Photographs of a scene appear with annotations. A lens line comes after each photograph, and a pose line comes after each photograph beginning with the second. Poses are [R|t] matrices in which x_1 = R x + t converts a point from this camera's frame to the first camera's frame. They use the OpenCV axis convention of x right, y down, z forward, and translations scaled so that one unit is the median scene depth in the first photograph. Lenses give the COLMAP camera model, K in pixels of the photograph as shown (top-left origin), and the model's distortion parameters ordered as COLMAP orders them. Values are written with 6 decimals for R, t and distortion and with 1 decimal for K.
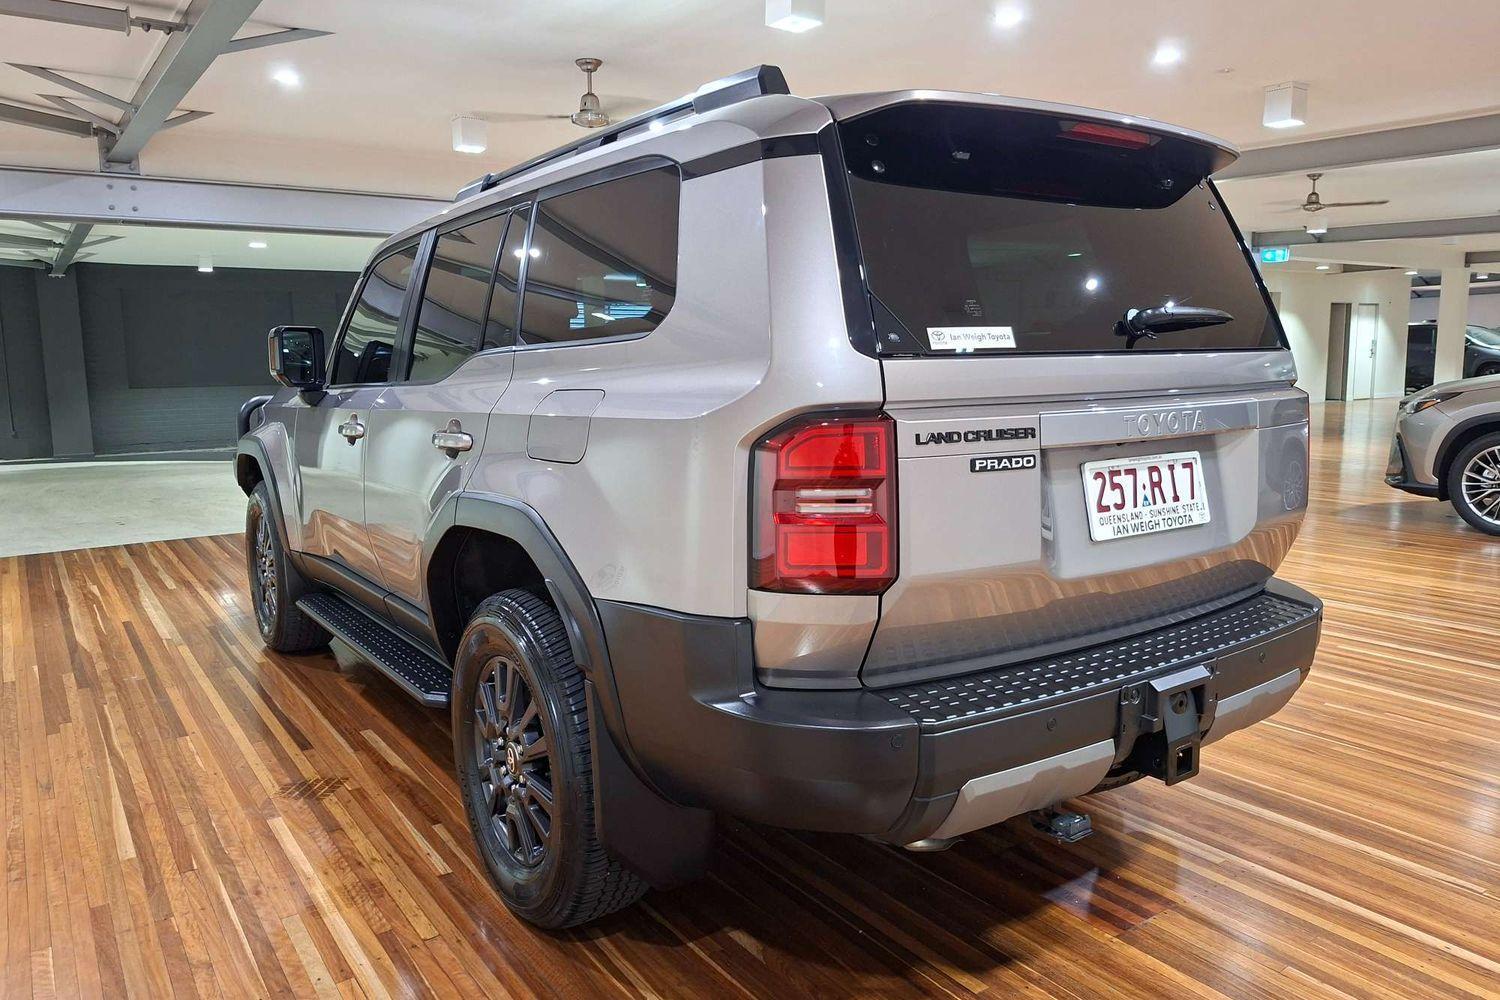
lens RADIAL K [[1118.5, 0, 747.0], [0, 1118.5, 486.8], [0, 0, 1]] dist [-0.001028, 0.004255]
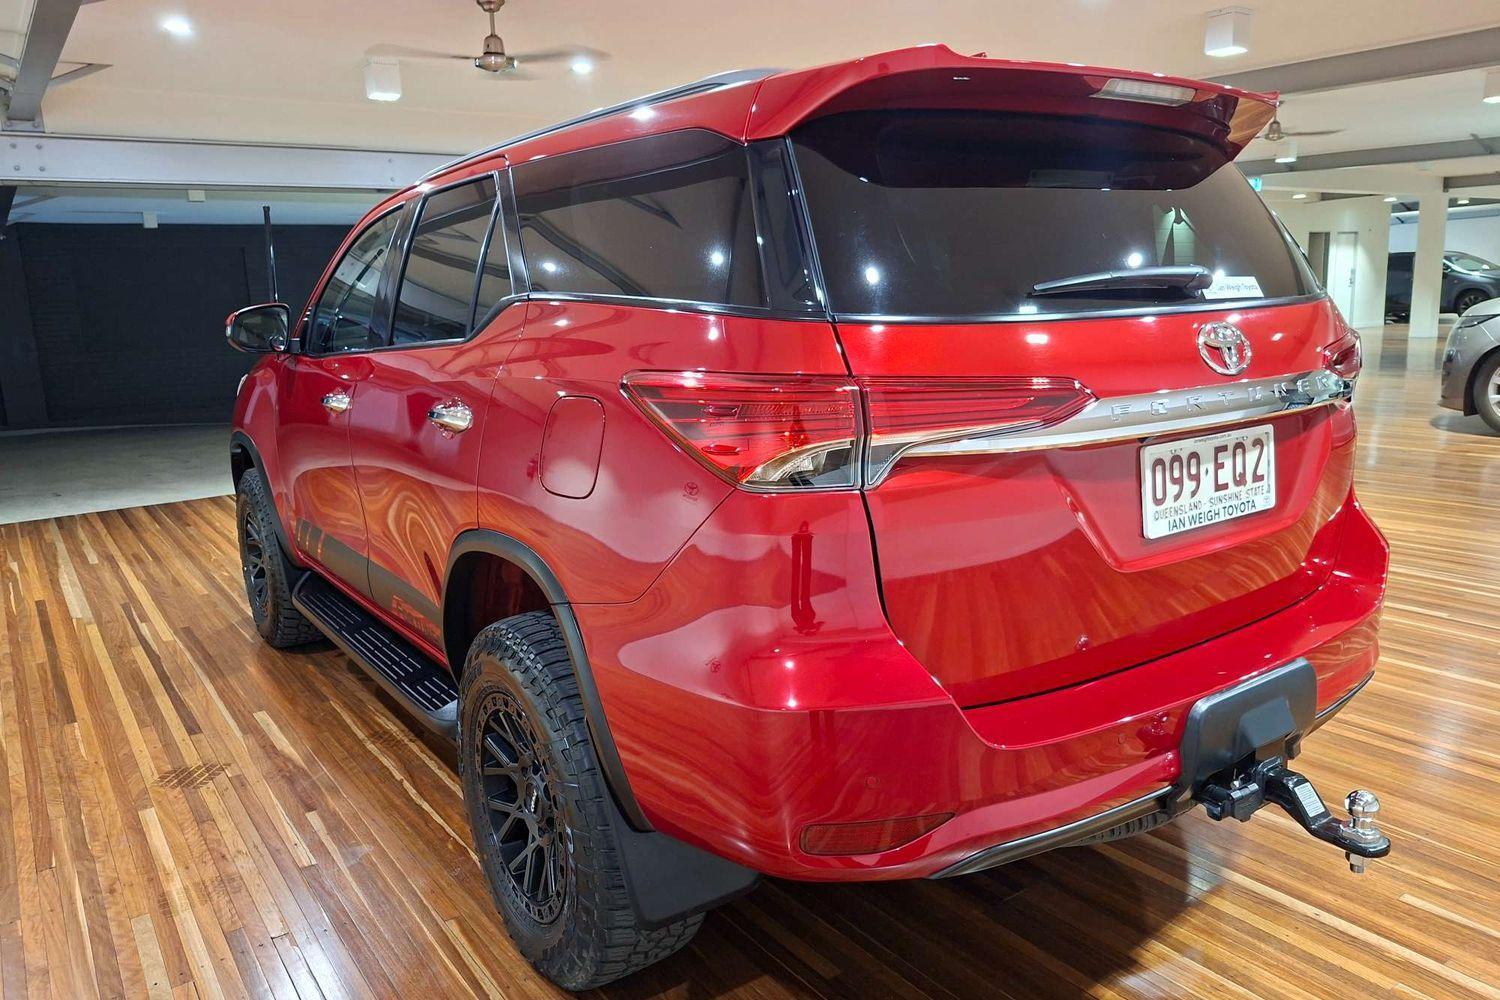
lens RADIAL K [[1130.8, 0, 753.8], [0, 1130.8, 498.9], [0, 0, 1]] dist [-0.042665, 0.048553]
pose [[0.999593, -0.026966, 0.009327, 0.093926], [0.026348, 0.997791, 0.060977, -0.016933], [-0.010951, -0.060706, 0.998096, 0.034054]]
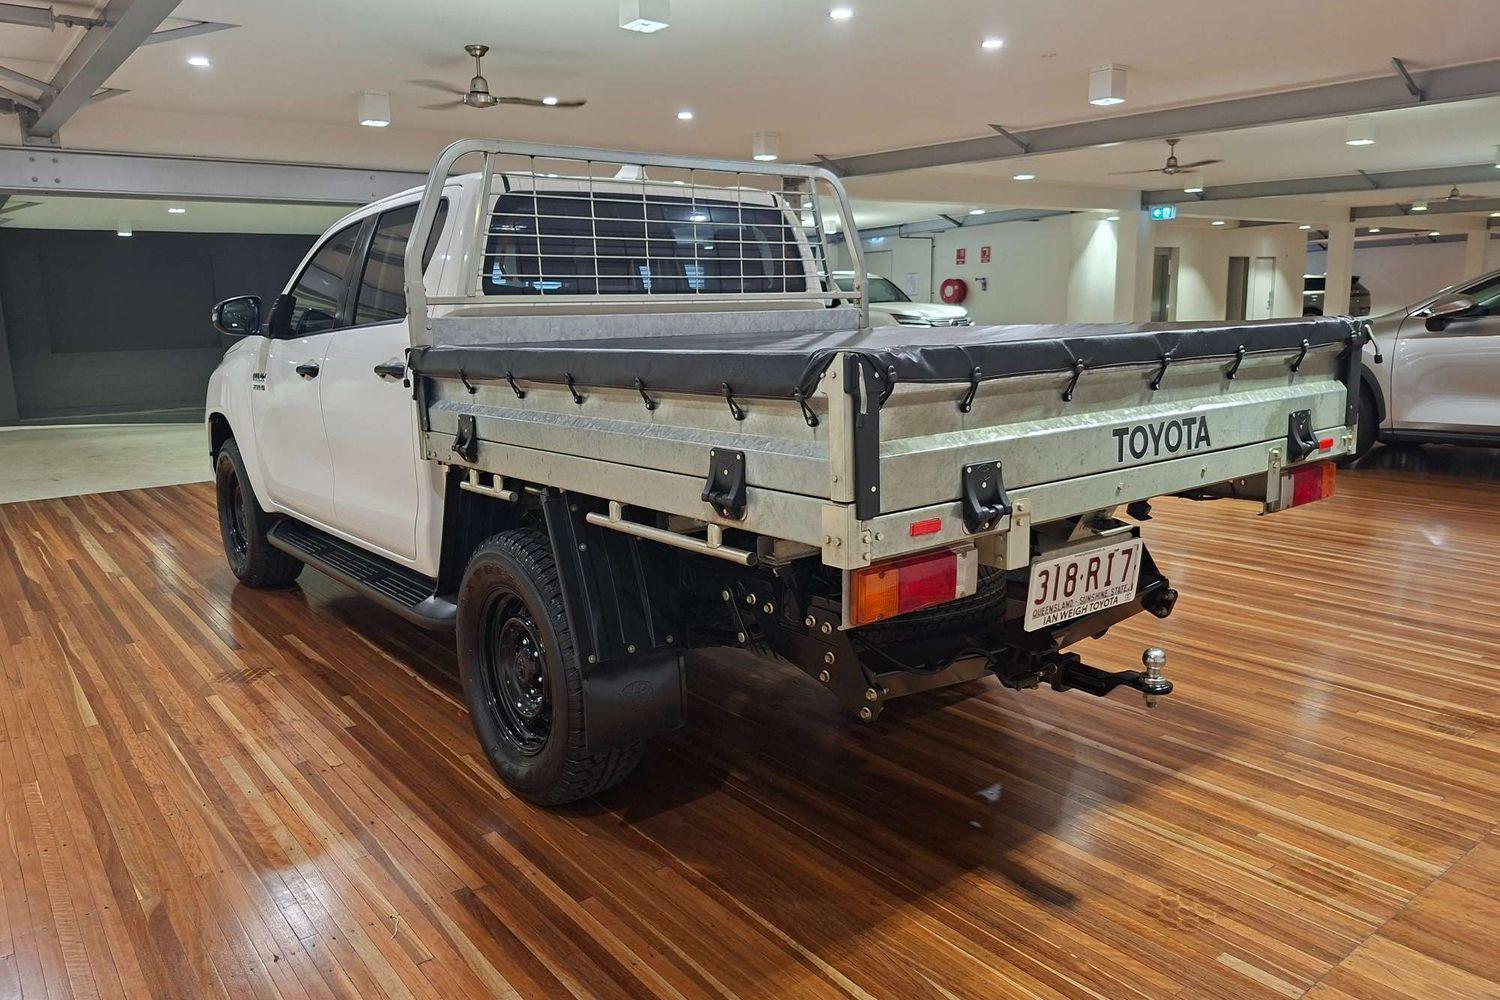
lens RADIAL K [[1133.0, 0, 747.9], [0, 1133.0, 498.0], [0, 0, 1]] dist [0.003870, -0.001862]
pose [[0.998714, -0.018551, 0.047174, 0.100236], [0.016447, 0.998870, 0.044590, 0.030172], [-0.047948, -0.043757, 0.997891, -0.235641]]
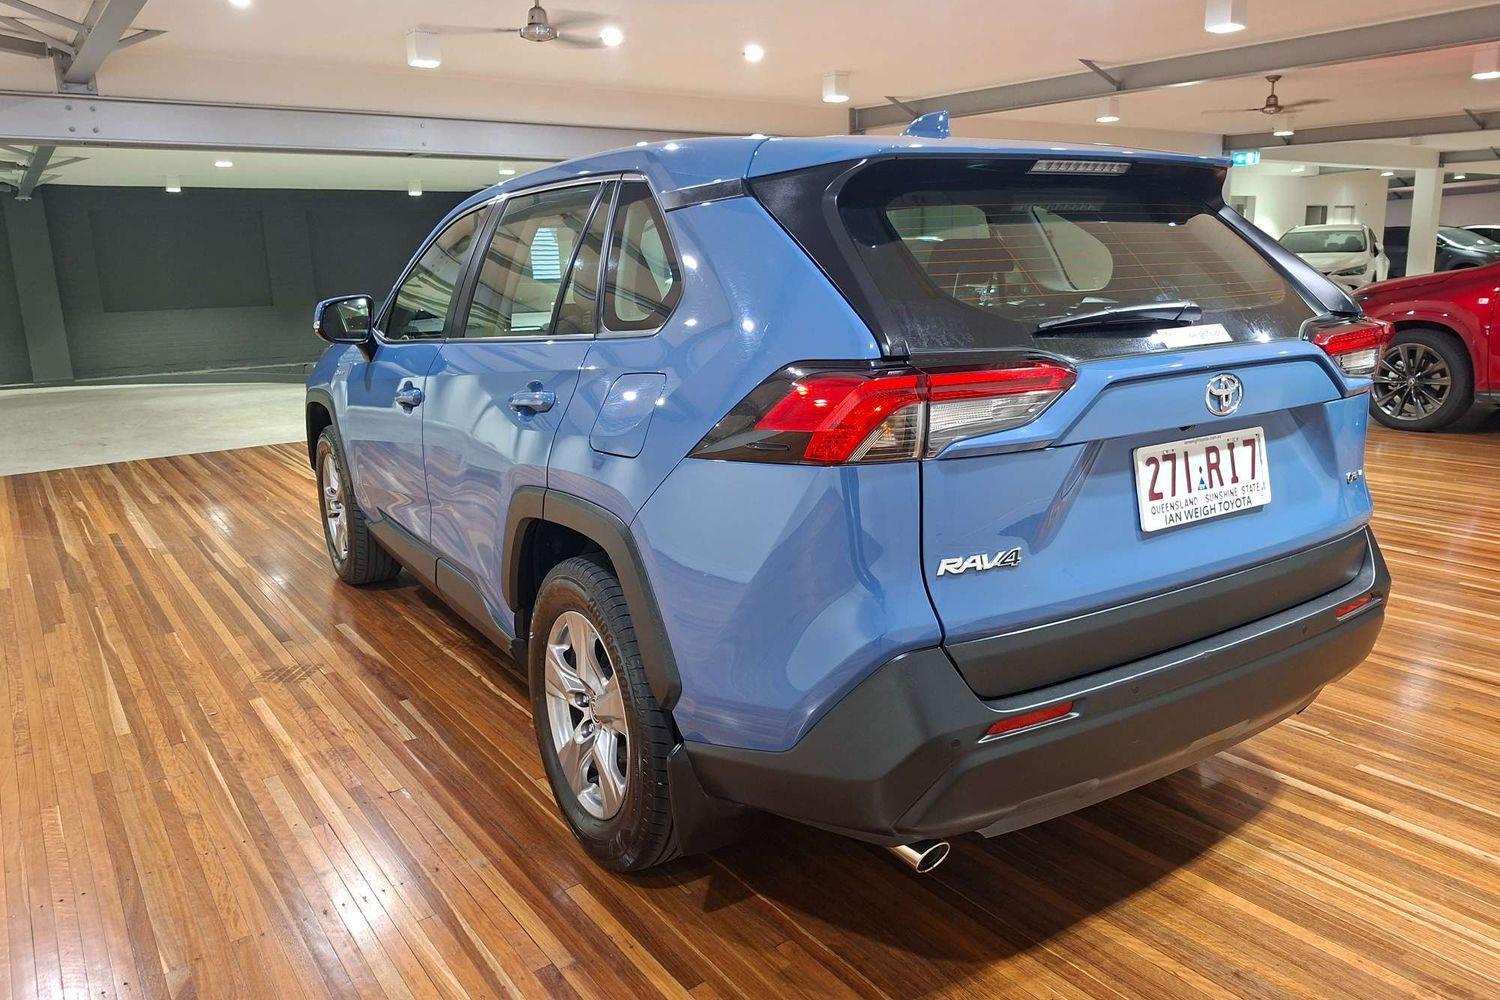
lens RADIAL K [[1116.7, 0, 750.0], [0, 1116.7, 500.0], [0, 0, 1]] dist [0.011209, -0.011114]
pose [[0.999783, -0.018475, 0.009577, 0.051938], [0.017580, 0.996111, 0.086337, 0.013150], [-0.011135, -0.086150, 0.996220, -0.078610]]
